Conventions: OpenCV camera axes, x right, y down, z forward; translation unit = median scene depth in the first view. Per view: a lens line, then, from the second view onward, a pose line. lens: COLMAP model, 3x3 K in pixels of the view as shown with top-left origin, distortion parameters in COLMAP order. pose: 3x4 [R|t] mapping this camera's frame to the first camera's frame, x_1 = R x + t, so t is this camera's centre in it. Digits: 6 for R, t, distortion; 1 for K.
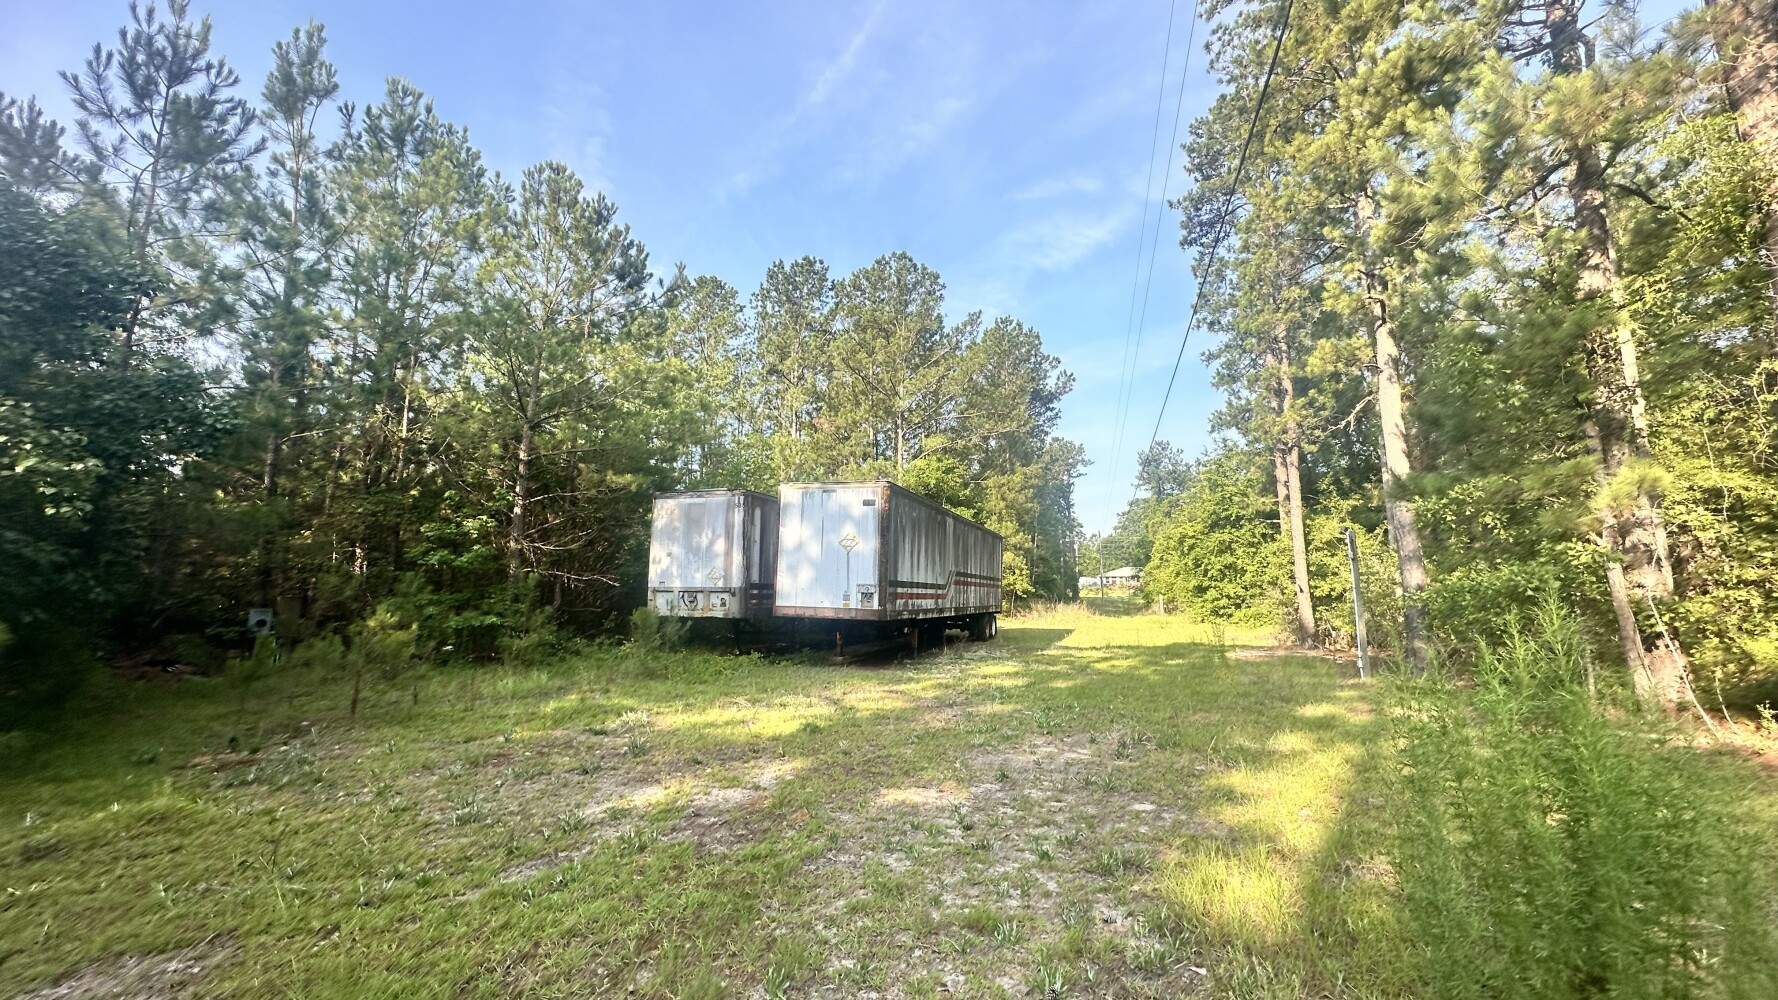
lens RADIAL K [[711.6, 0, 885.5], [0, 711.6, 495.0], [0, 0, 1]] dist [-0.002957, 0.000212]
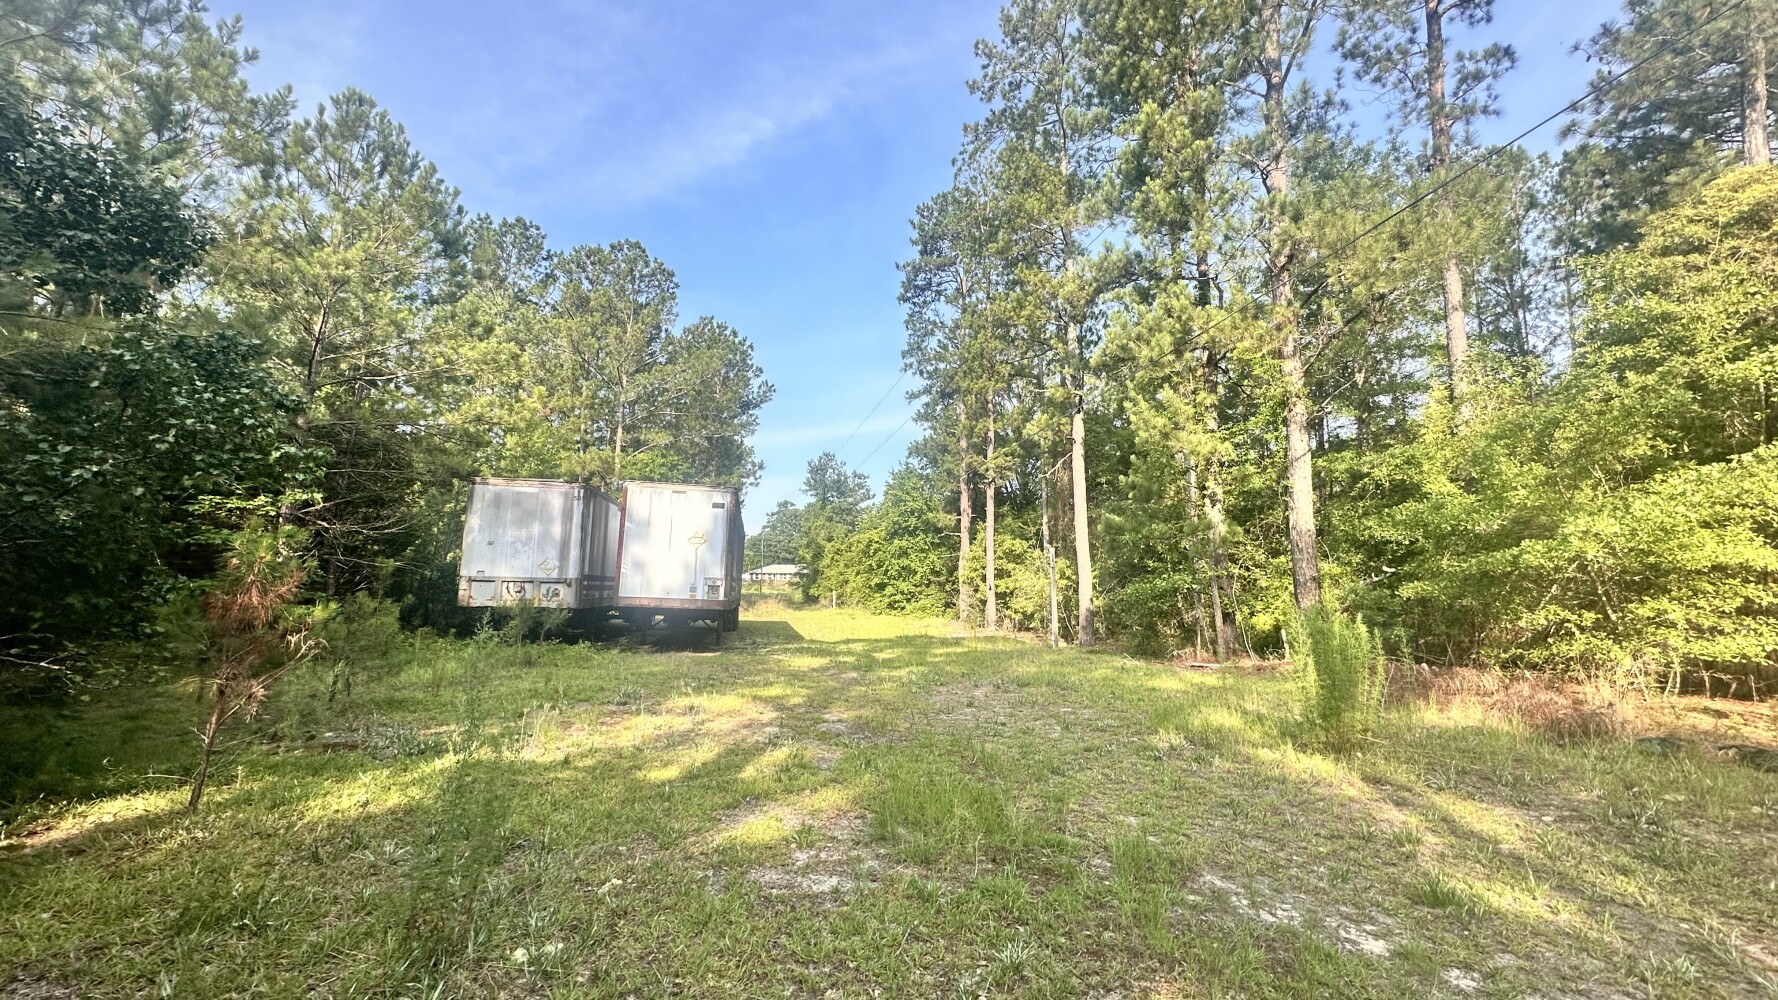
lens RADIAL K [[711.6, 0, 885.5], [0, 711.6, 495.0], [0, 0, 1]] dist [-0.002957, 0.000212]
pose [[0.874331, 0.075259, 0.479459, -0.156883], [-0.078500, 0.996825, -0.013318, -0.005497], [-0.478939, -0.025993, 0.877463, -0.053981]]
